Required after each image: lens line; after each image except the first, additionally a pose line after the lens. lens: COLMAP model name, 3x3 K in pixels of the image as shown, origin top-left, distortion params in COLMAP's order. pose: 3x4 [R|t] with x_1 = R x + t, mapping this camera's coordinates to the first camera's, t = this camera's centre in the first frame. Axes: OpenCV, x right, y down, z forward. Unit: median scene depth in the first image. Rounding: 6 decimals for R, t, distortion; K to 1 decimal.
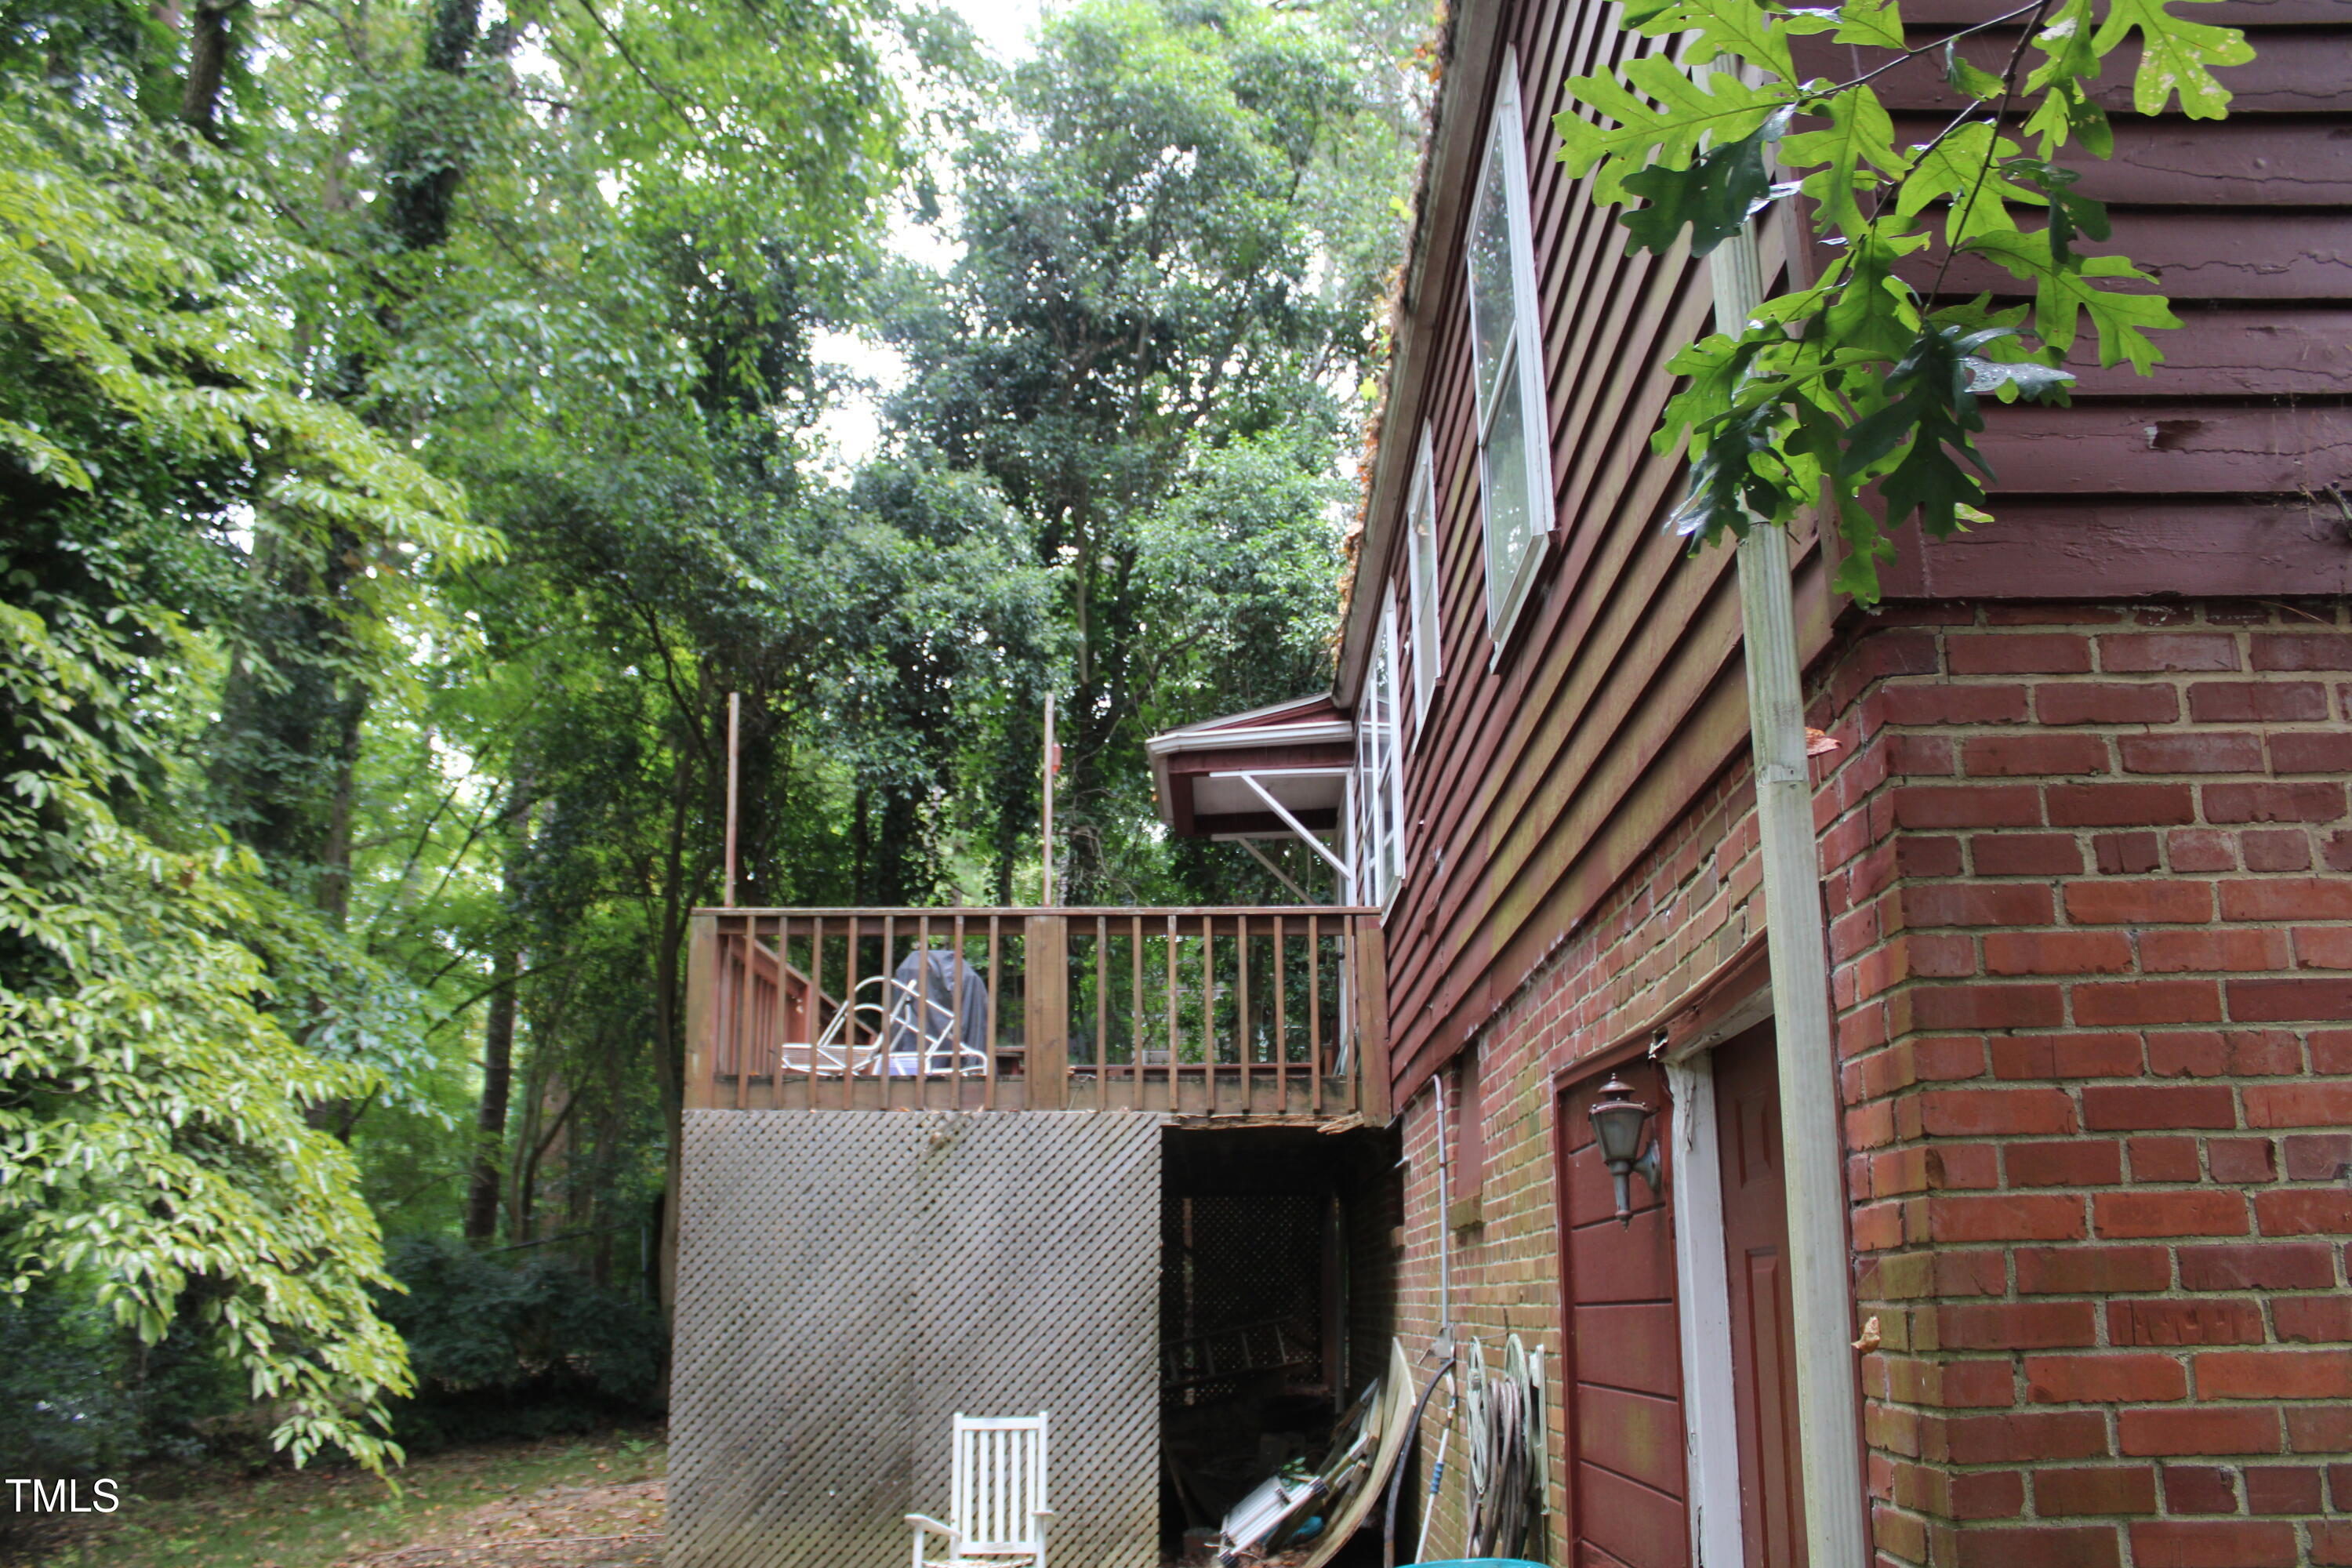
lens RADIAL K [[1967.0, 0, 1172.7], [0, 1967.0, 799.0], [0, 0, 1]] dist [-0.169291, 0.161107]
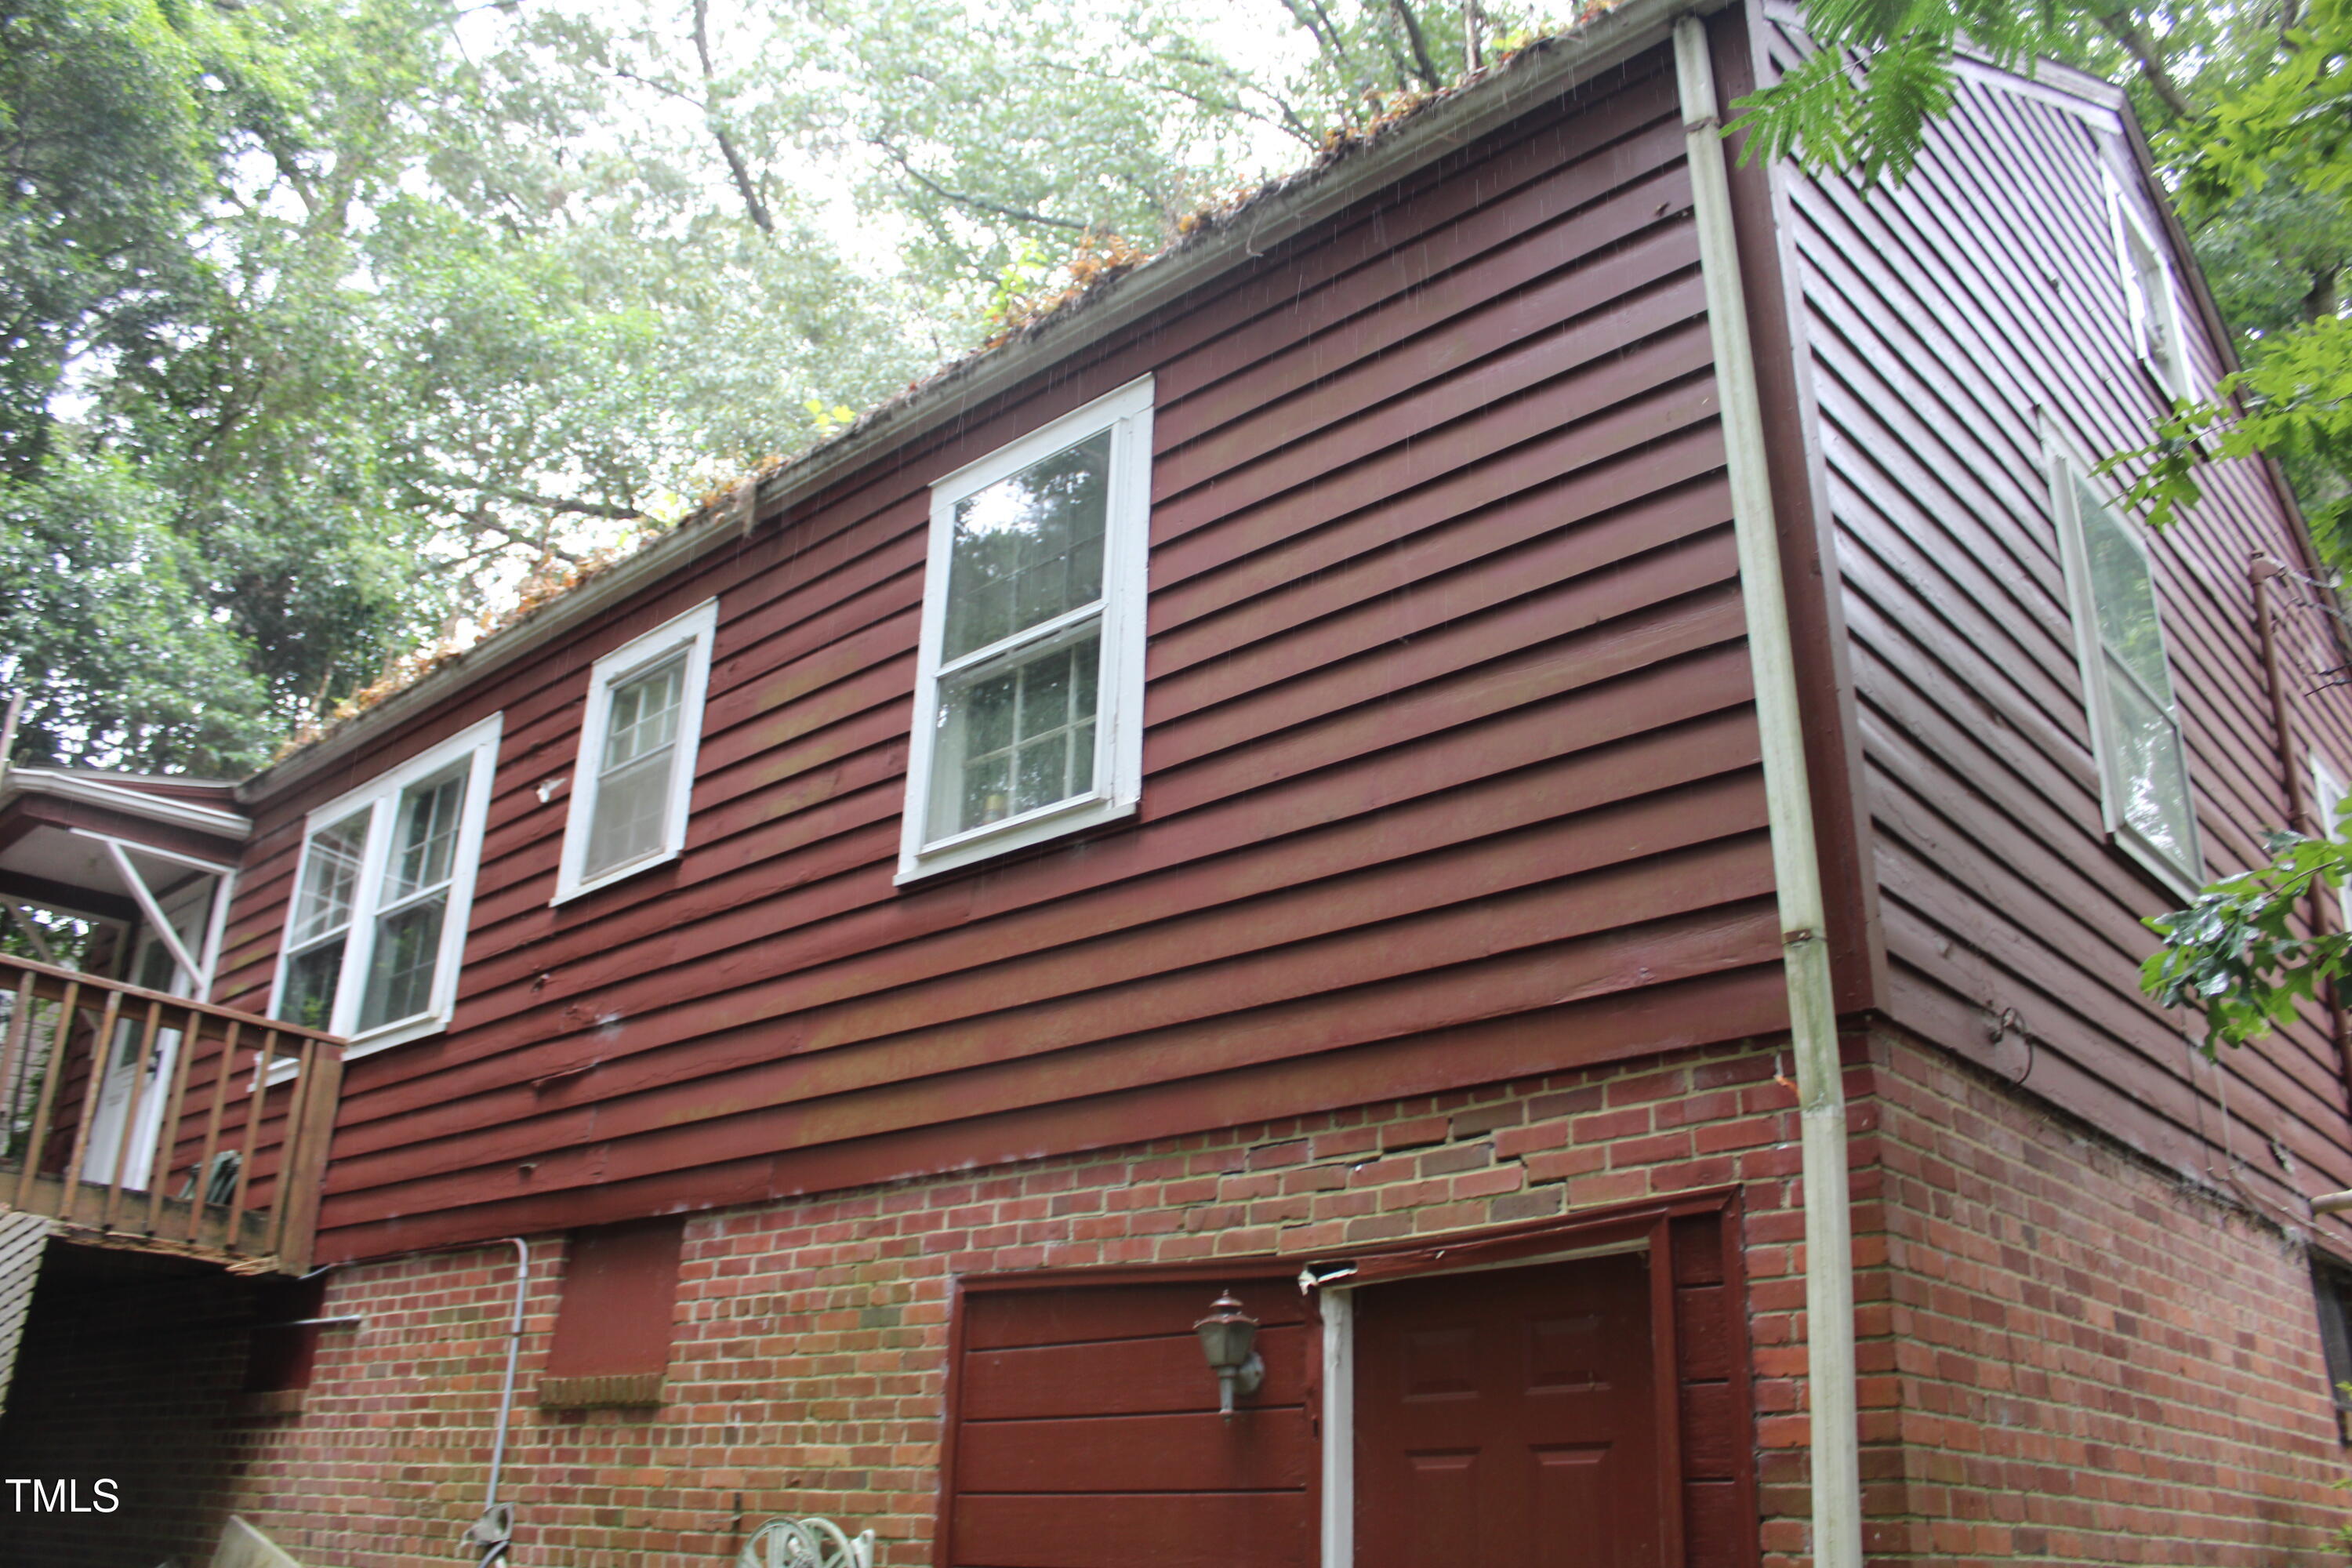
lens RADIAL K [[1967.0, 0, 1172.7], [0, 1967.0, 799.0], [0, 0, 1]] dist [-0.169291, 0.161107]
pose [[0.657297, 0.308693, 0.687509, -0.344291], [-0.229259, 0.950929, -0.207785, 0.053806], [-0.717914, -0.021041, 0.695814, 0.113744]]
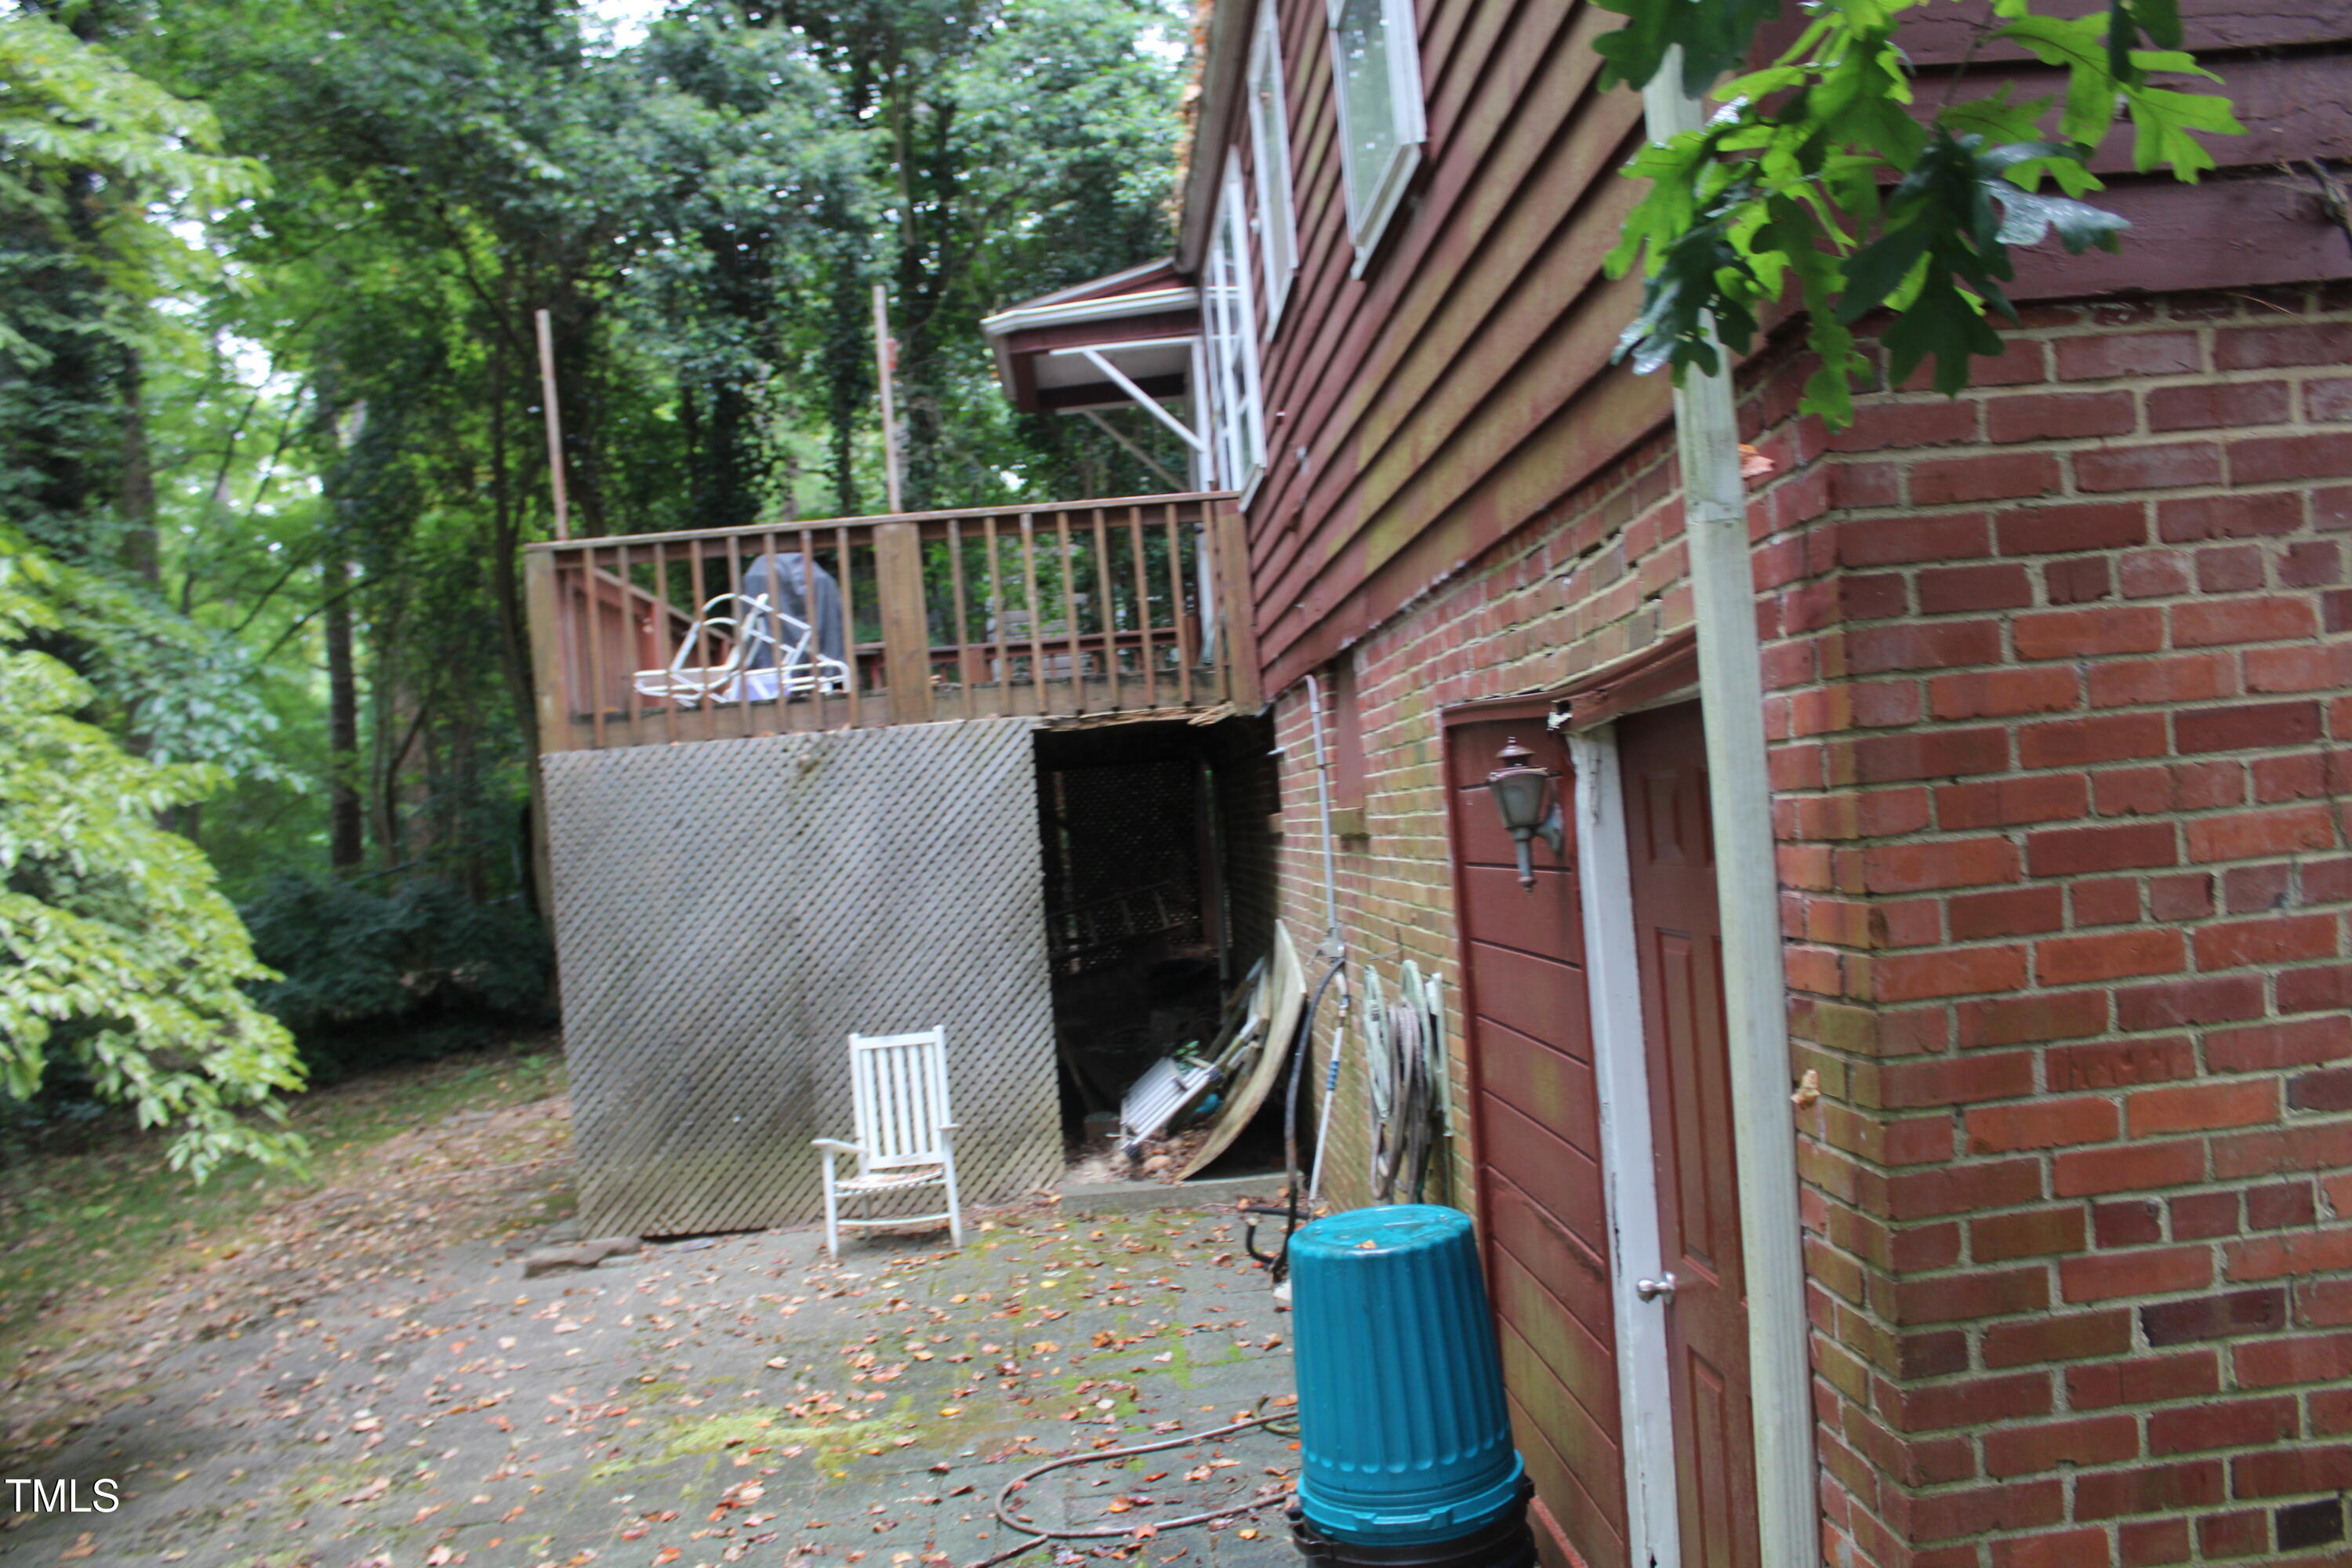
lens RADIAL K [[1967.0, 0, 1172.7], [0, 1967.0, 799.0], [0, 0, 1]] dist [-0.169291, 0.161107]
pose [[0.994635, -0.078360, 0.067537, -0.005222], [0.059785, 0.968208, 0.242896, -0.040725], [-0.084423, -0.237555, 0.967698, 0.033502]]
